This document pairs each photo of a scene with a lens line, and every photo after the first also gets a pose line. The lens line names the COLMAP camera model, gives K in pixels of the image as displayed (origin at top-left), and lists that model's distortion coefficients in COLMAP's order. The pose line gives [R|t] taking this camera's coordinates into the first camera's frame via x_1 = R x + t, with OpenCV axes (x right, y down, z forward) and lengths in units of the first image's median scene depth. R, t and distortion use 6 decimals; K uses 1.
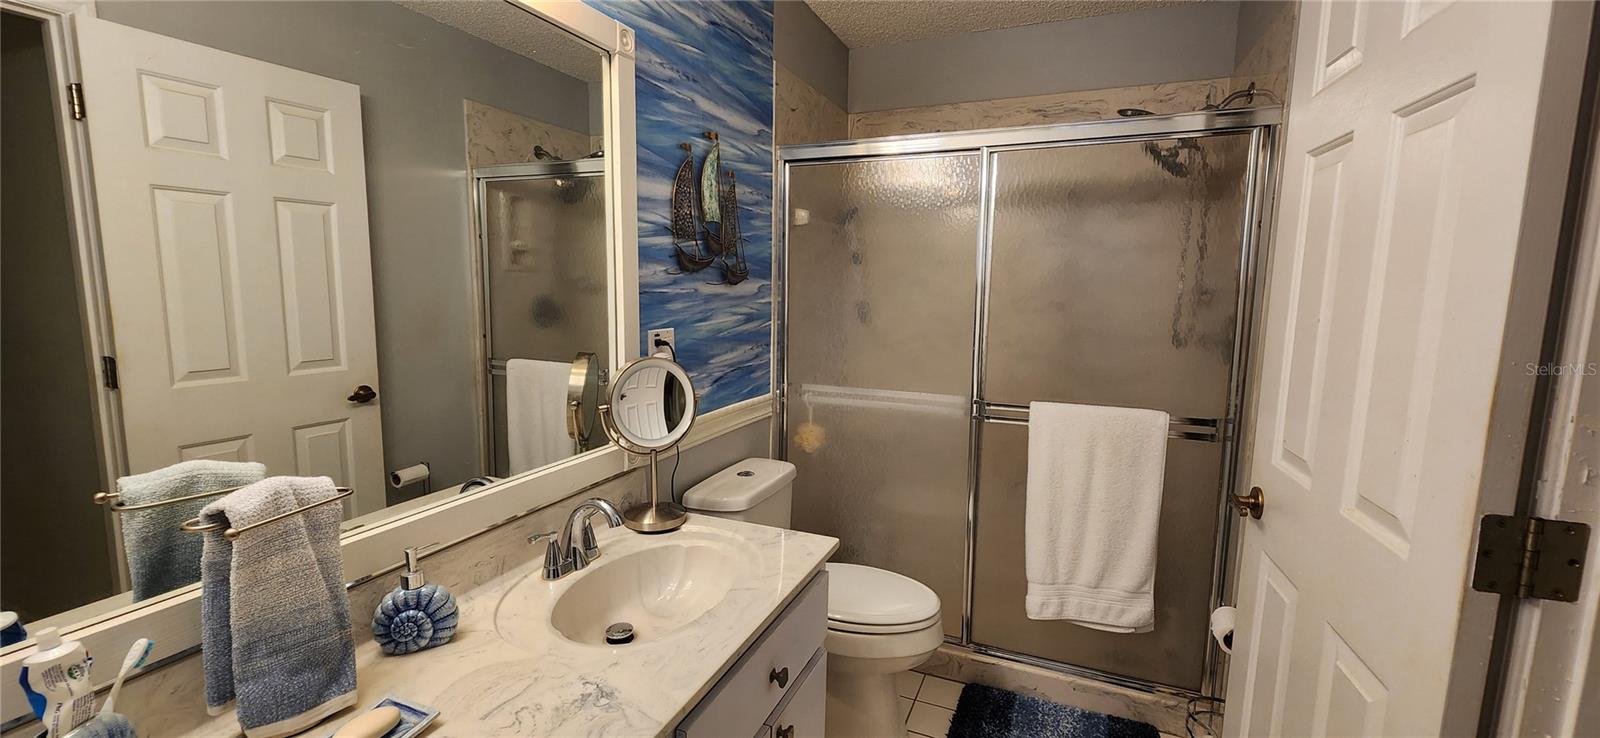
lens RADIAL K [[654.5, 0, 794.9], [0, 654.5, 367.8], [0, 0, 1]] dist [-0.001507, -0.000304]
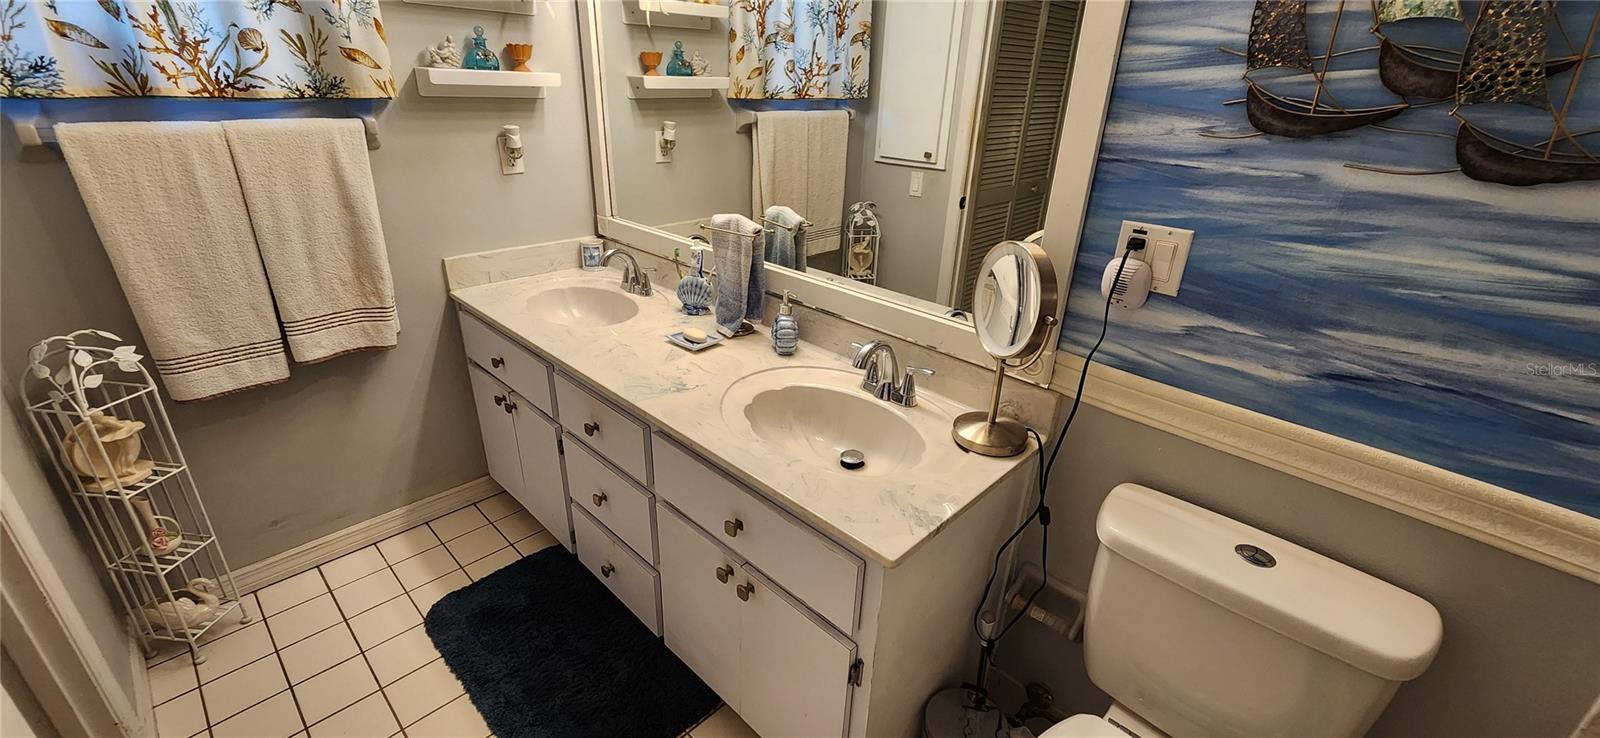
lens RADIAL K [[654.5, 0, 794.9], [0, 654.5, 367.8], [0, 0, 1]] dist [-0.001507, -0.000304]
pose [[-0.365735, 0.358138, -0.859055, 0.494608], [-0.154648, 0.886786, 0.435539, -0.151359], [0.917781, 0.292143, -0.268943, 0.848912]]
